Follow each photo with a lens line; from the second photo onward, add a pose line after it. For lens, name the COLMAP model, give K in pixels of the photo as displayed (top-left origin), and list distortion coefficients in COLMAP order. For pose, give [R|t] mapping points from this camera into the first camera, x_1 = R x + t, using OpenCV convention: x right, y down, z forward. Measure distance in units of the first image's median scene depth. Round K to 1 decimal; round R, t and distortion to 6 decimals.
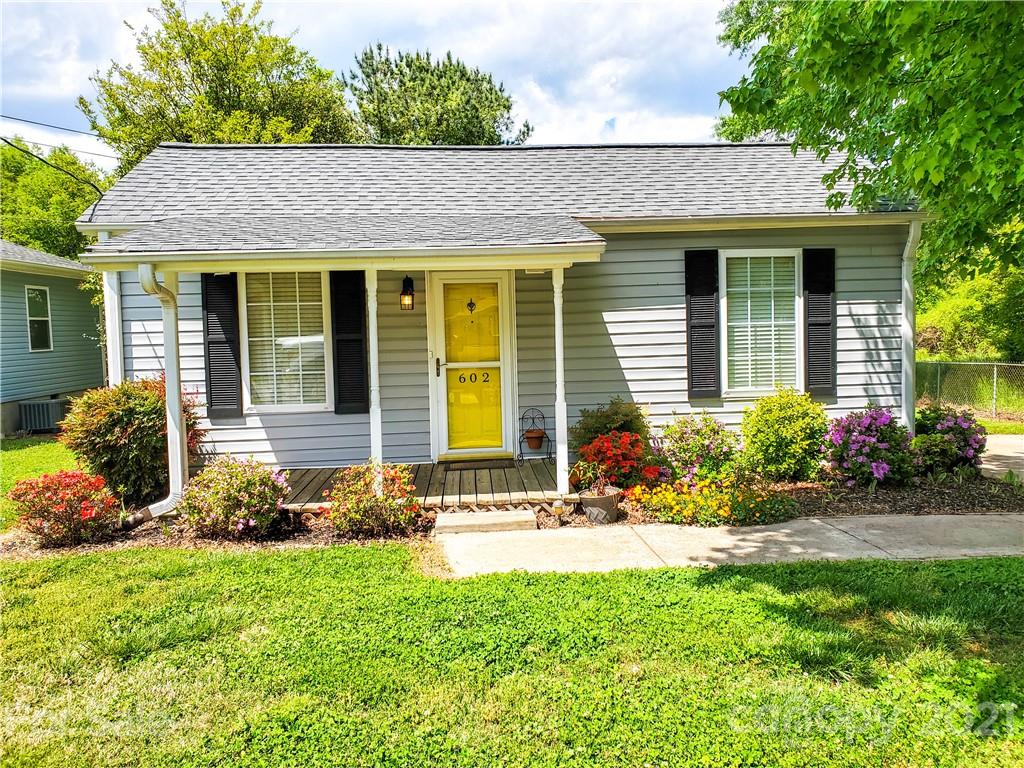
lens RADIAL K [[781.9, 0, 511.6], [0, 781.9, 381.6], [0, 0, 1]] dist [0.045669, -0.006260]
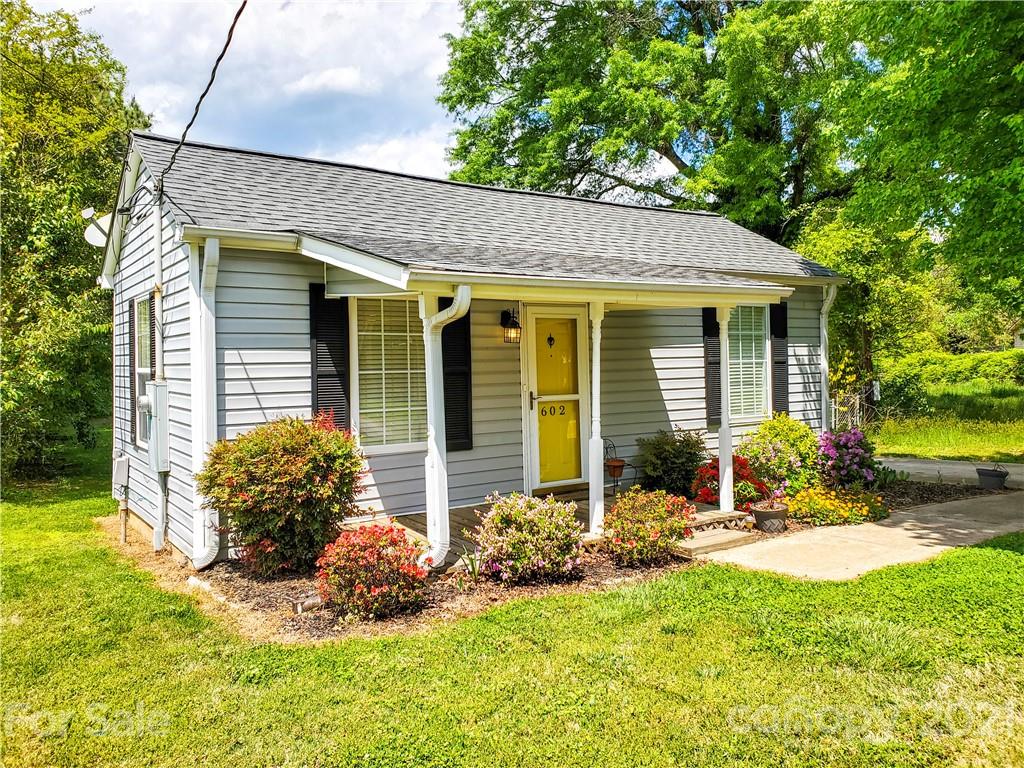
lens RADIAL K [[781.9, 0, 511.6], [0, 781.9, 384.2], [0, 0, 1]] dist [0.045669, -0.006260]
pose [[0.870679, -0.003700, 0.491838, -0.598321], [0.028756, 0.998644, -0.043392, 0.002938], [-0.491010, 0.051924, 0.869605, 0.142272]]
